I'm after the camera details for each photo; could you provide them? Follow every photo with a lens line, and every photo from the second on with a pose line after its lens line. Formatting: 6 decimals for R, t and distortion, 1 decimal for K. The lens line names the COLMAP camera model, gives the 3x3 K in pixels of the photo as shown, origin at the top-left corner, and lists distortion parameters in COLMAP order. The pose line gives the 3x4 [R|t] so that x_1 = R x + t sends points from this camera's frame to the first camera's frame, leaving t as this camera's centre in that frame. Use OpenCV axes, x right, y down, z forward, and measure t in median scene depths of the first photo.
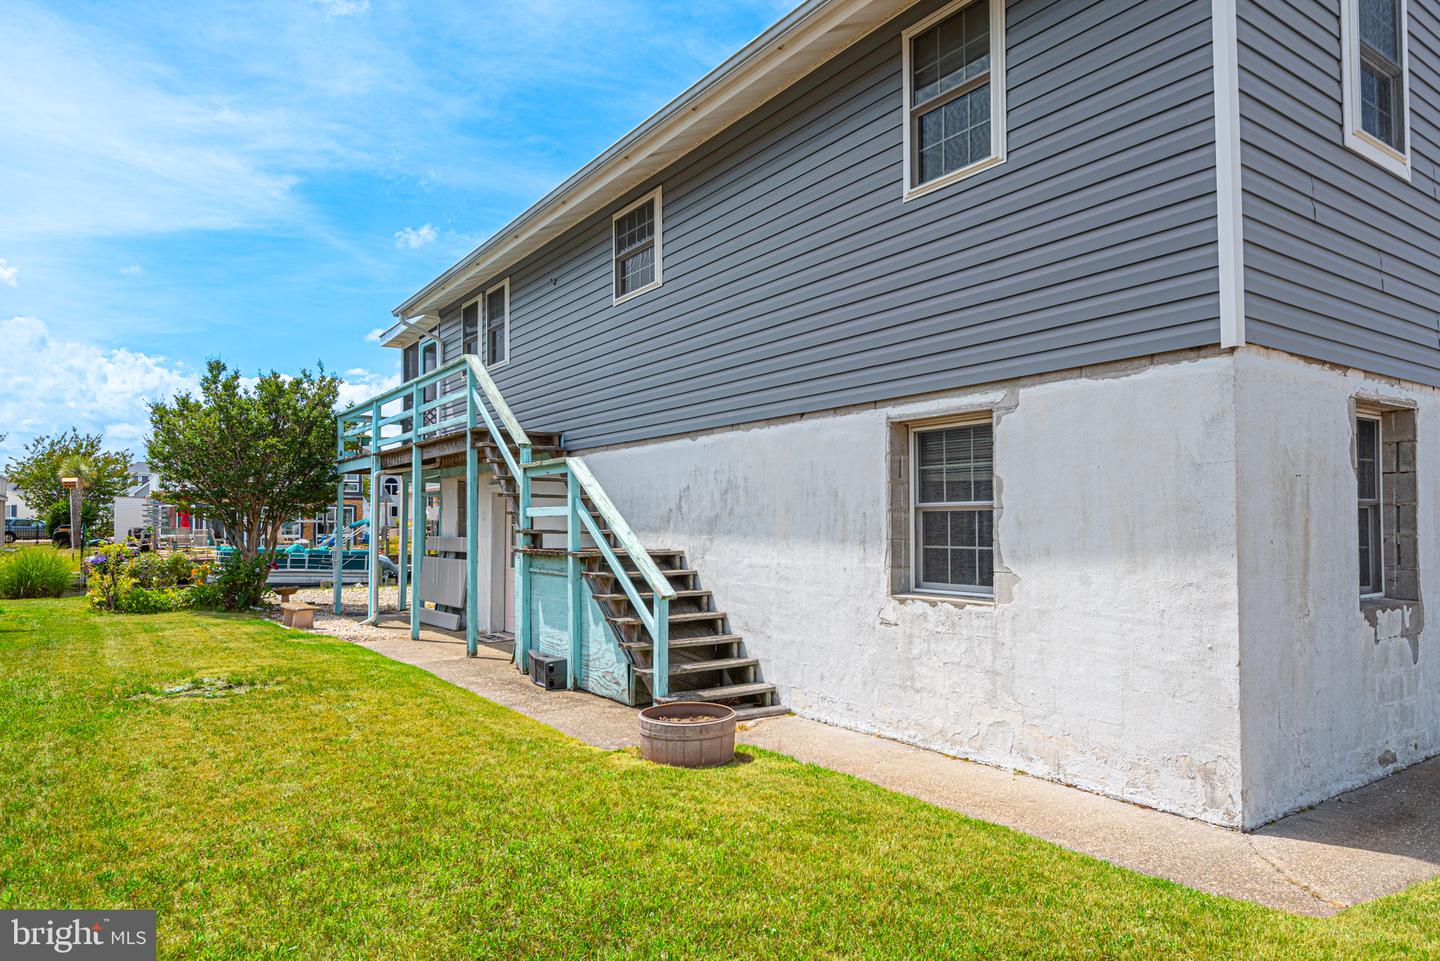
lens RADIAL K [[887.2, 0, 715.4], [0, 887.2, 483.3], [0, 0, 1]] dist [0.008119, -0.001814]
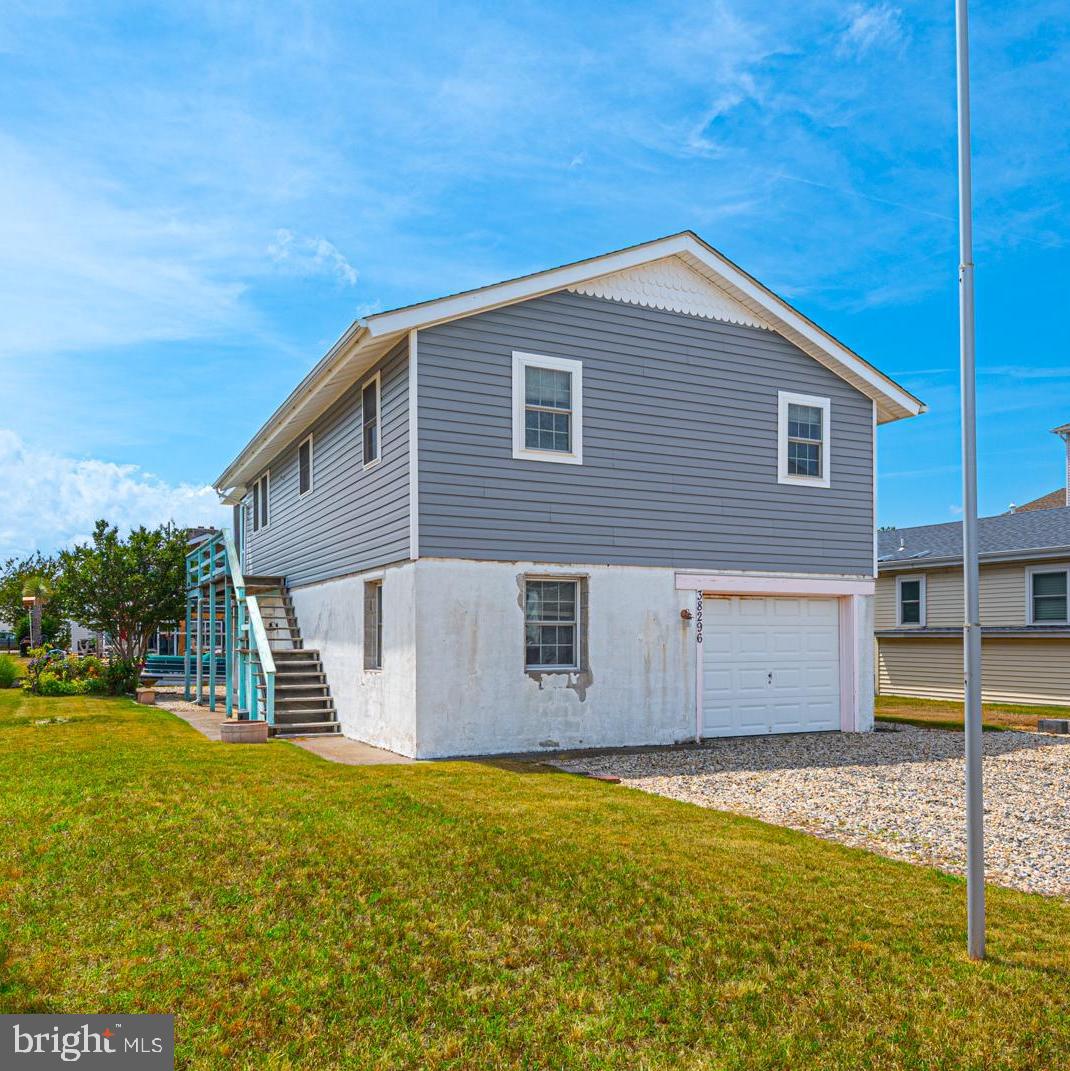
lens RADIAL K [[933.5, 0, 549.5], [0, 933.5, 635.0], [0, 0, 1]] dist [0.000386, 0.011265]
pose [[0.991351, -0.003181, -0.131202, 0.333074], [0.009192, 0.998934, 0.045237, -0.016051], [0.130918, -0.046052, 0.990323, -0.377591]]
